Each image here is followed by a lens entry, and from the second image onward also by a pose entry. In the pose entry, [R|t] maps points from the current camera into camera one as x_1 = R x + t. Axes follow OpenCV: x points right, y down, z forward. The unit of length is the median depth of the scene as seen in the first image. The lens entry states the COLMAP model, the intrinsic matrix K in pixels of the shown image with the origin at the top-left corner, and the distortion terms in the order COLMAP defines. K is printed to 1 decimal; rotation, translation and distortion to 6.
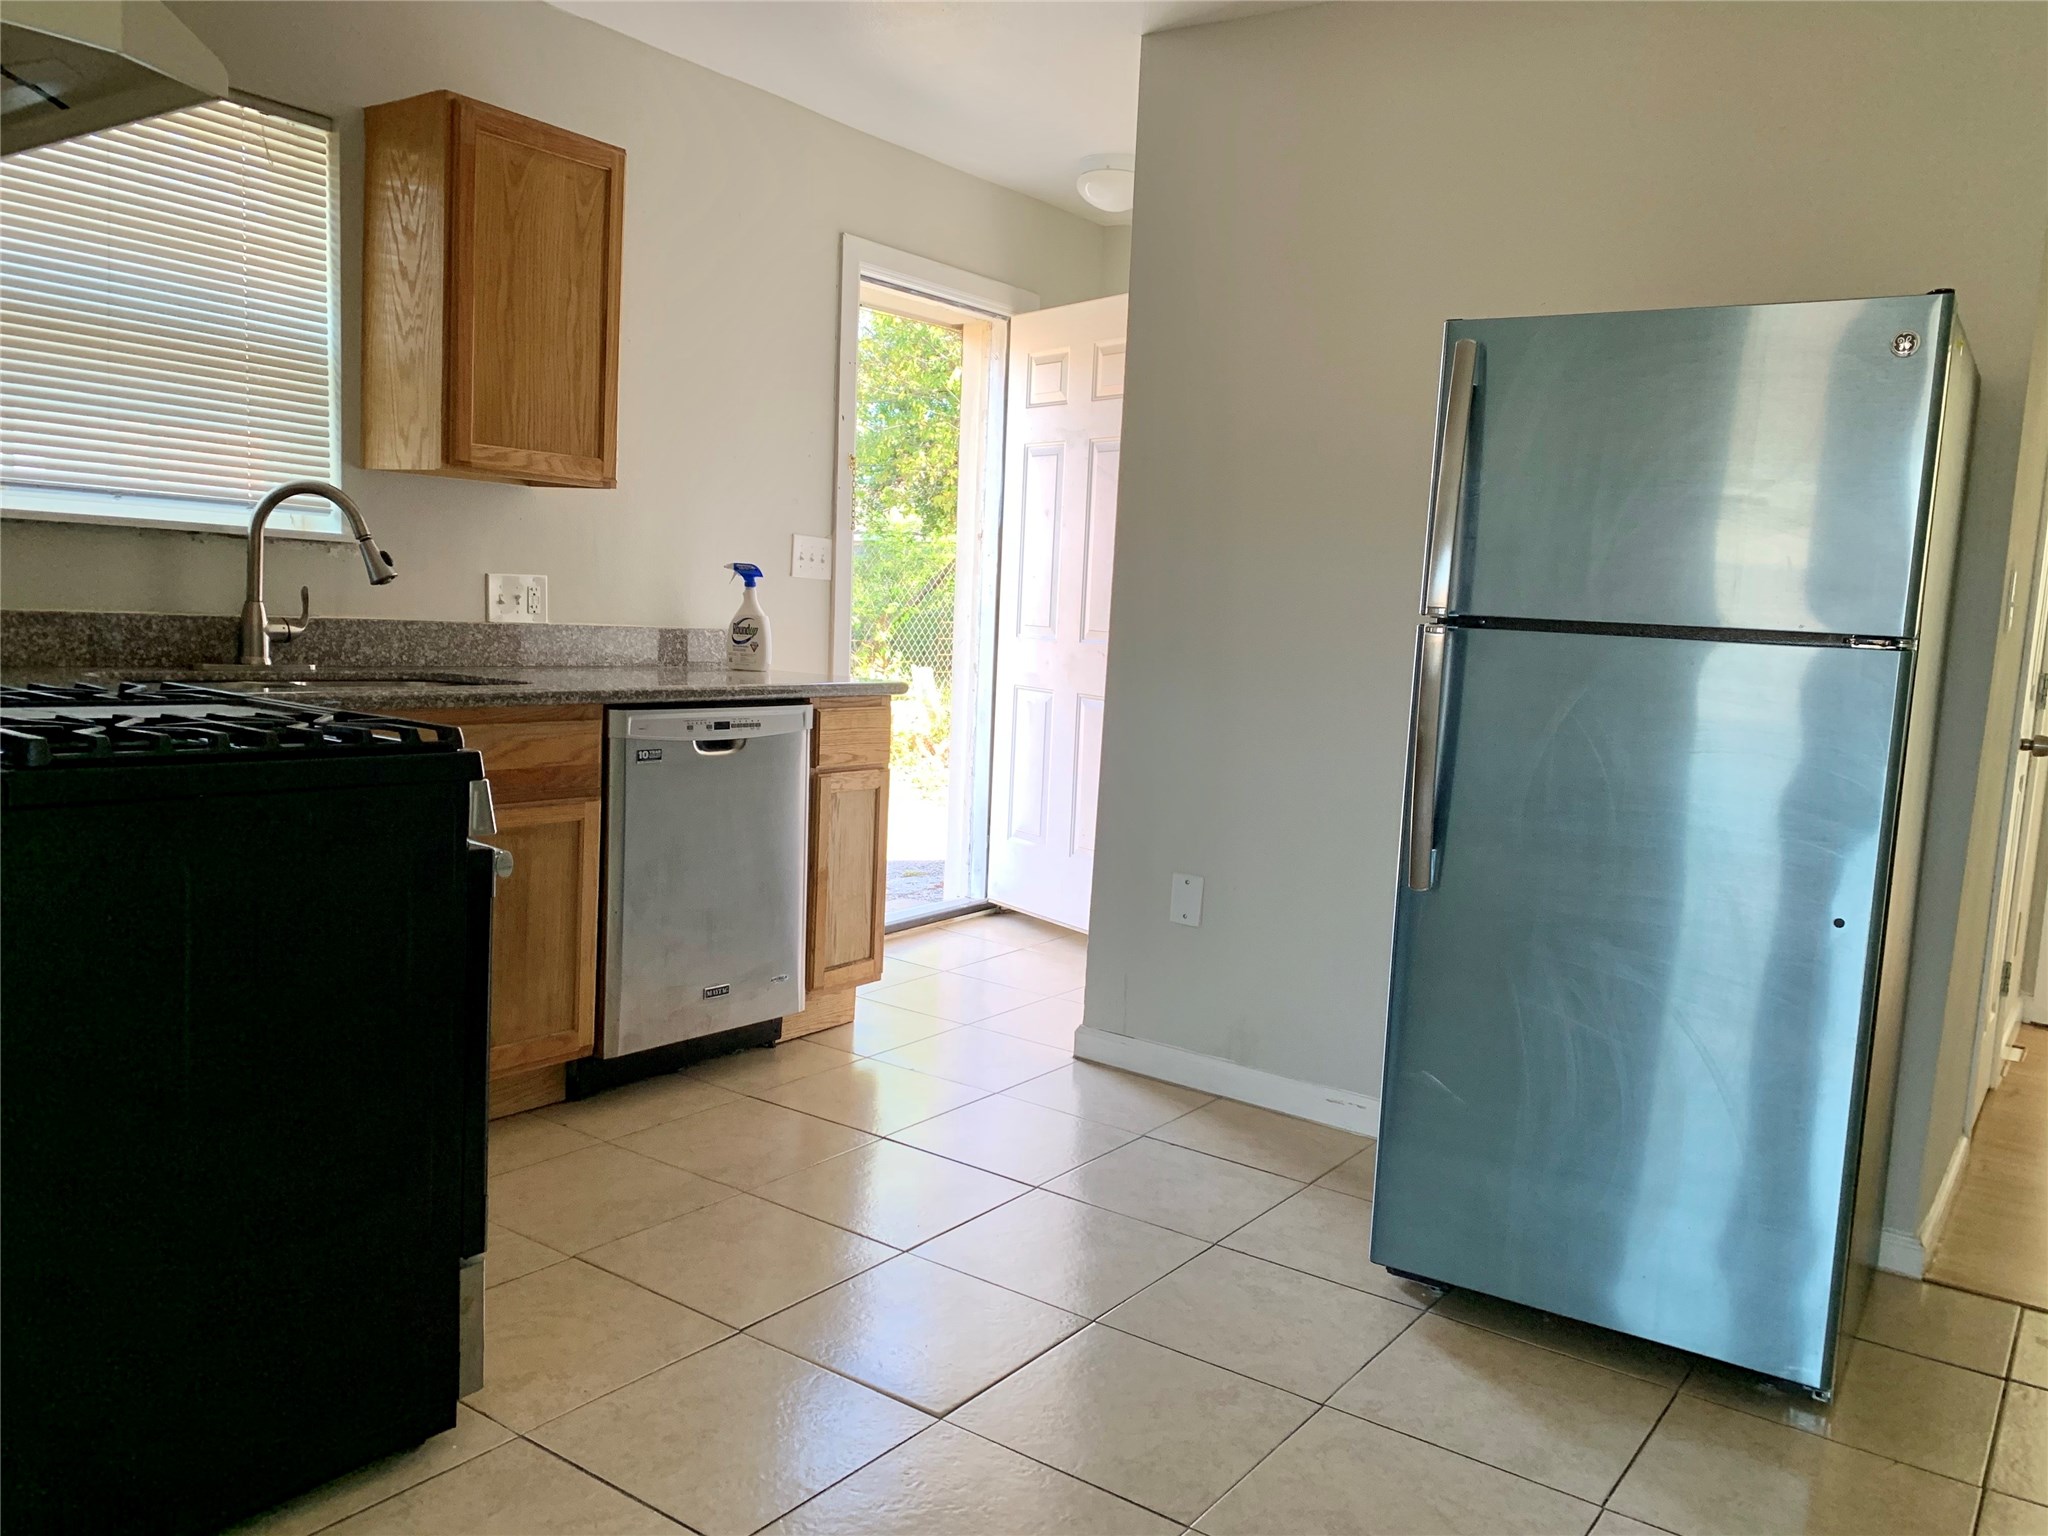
lens RADIAL K [[1537.4, 0, 1024.9], [0, 1537.4, 773.2], [0, 0, 1]] dist [0.010020, -0.011557]
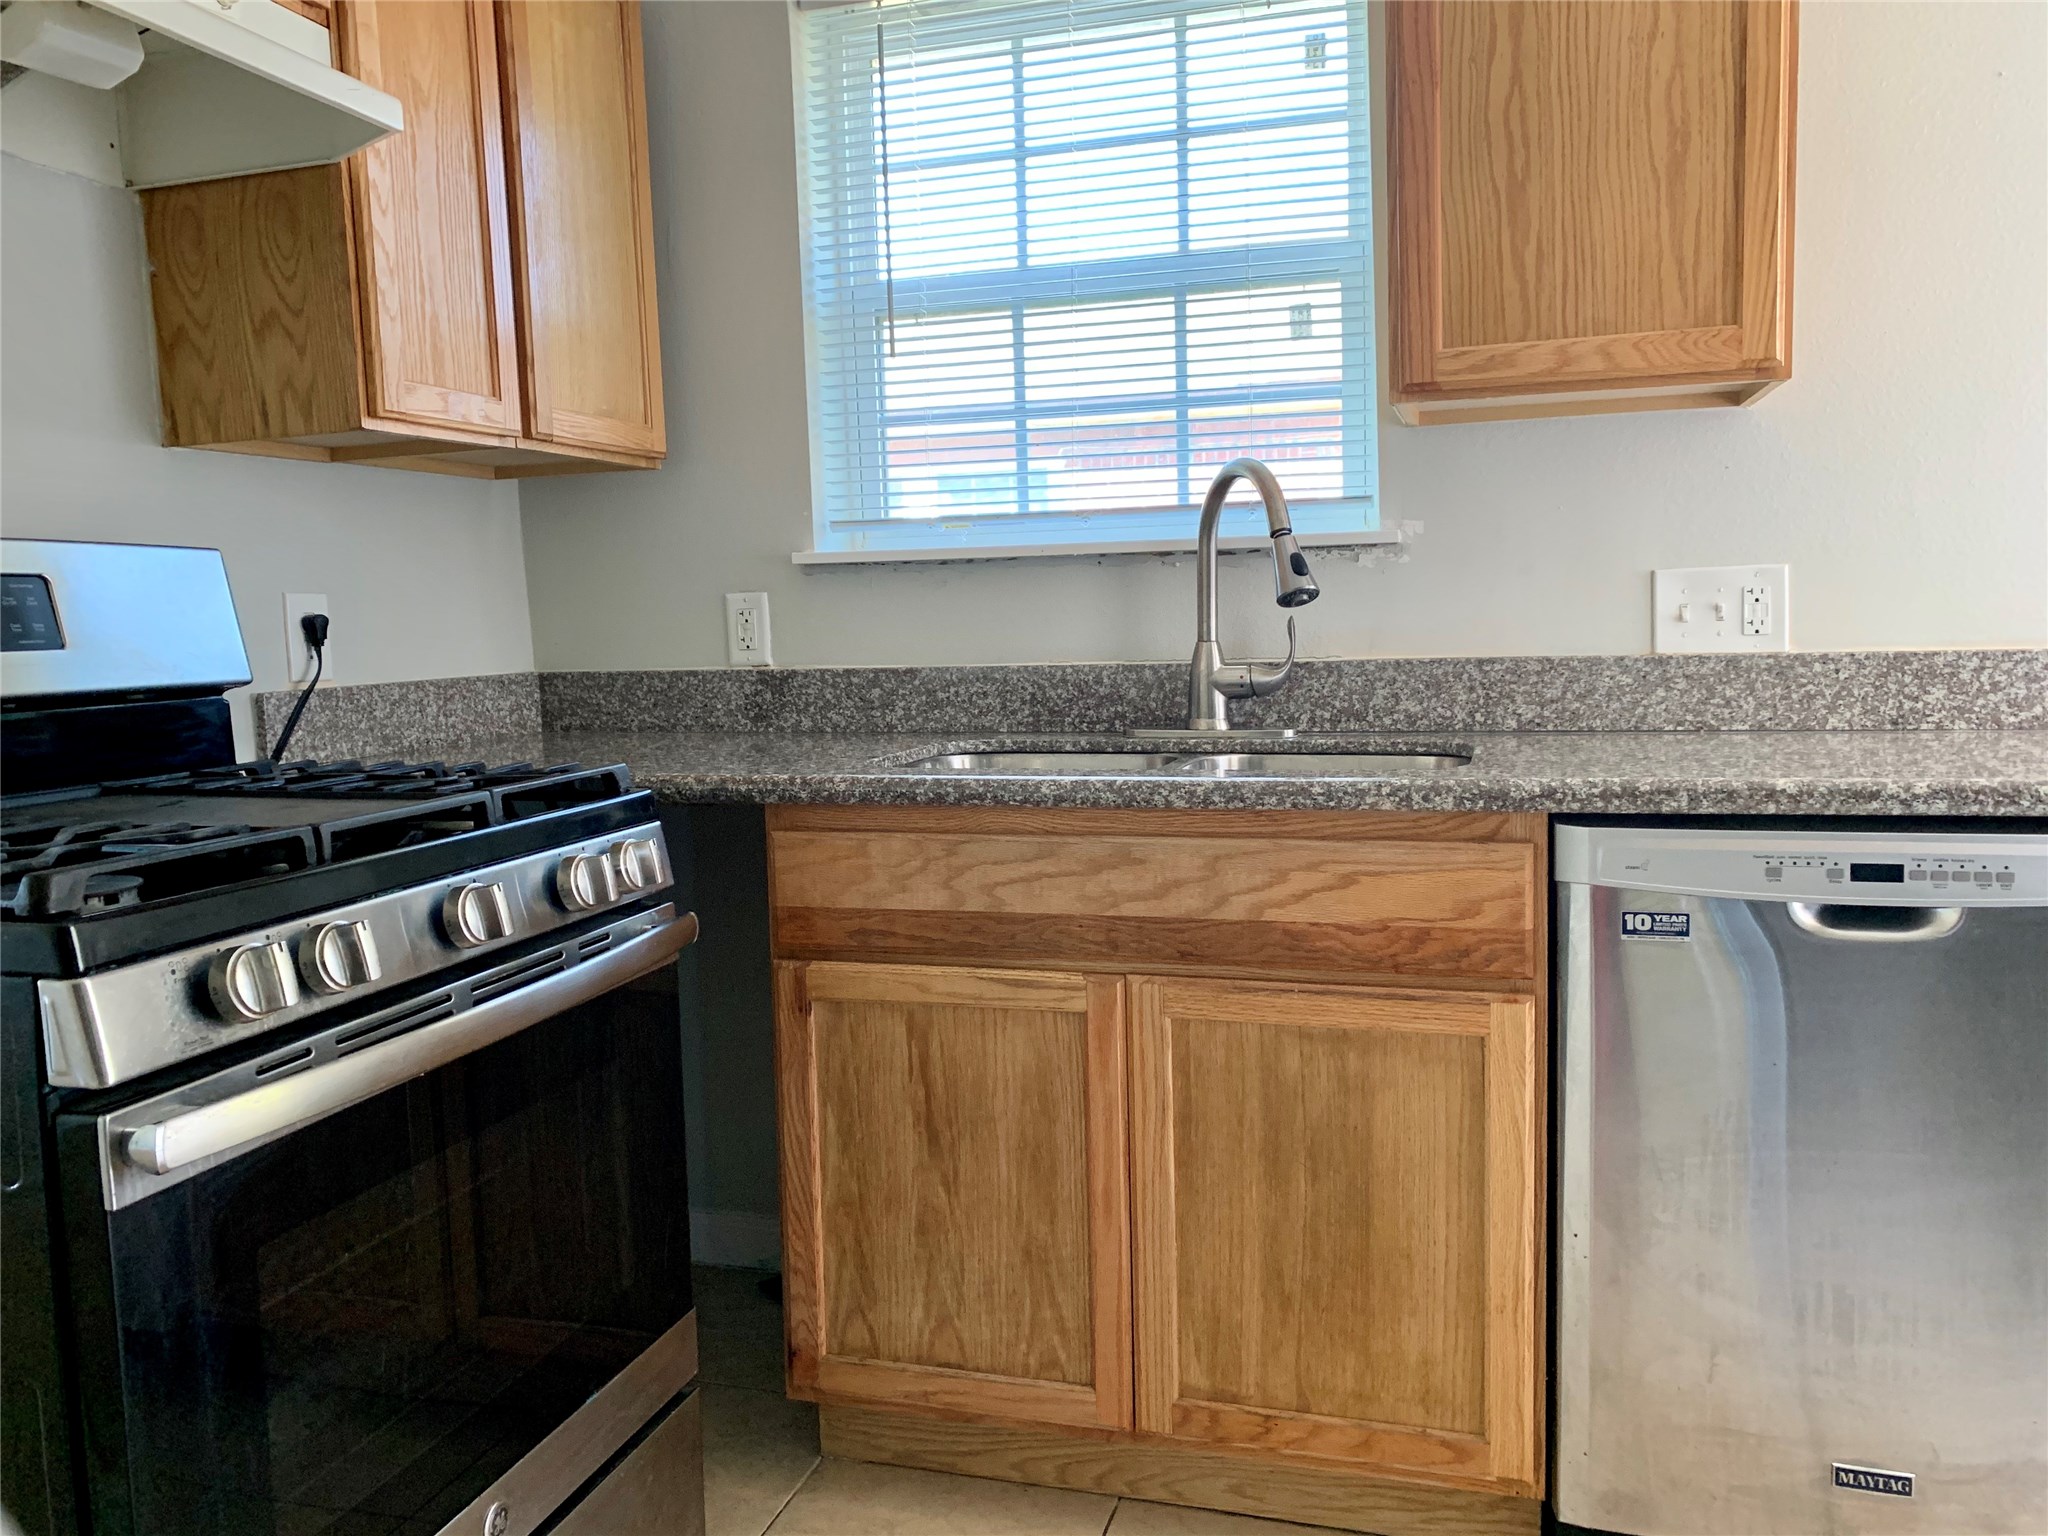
lens RADIAL K [[1537.4, 0, 1023.2], [0, 1537.4, 755.2], [0, 0, 1]] dist [0.010020, -0.011557]
pose [[0.327387, 0.020569, -0.944666, 0.138307], [-0.060319, 0.998179, 0.000830, -0.052502], [0.942963, 0.056710, 0.328031, 0.666695]]
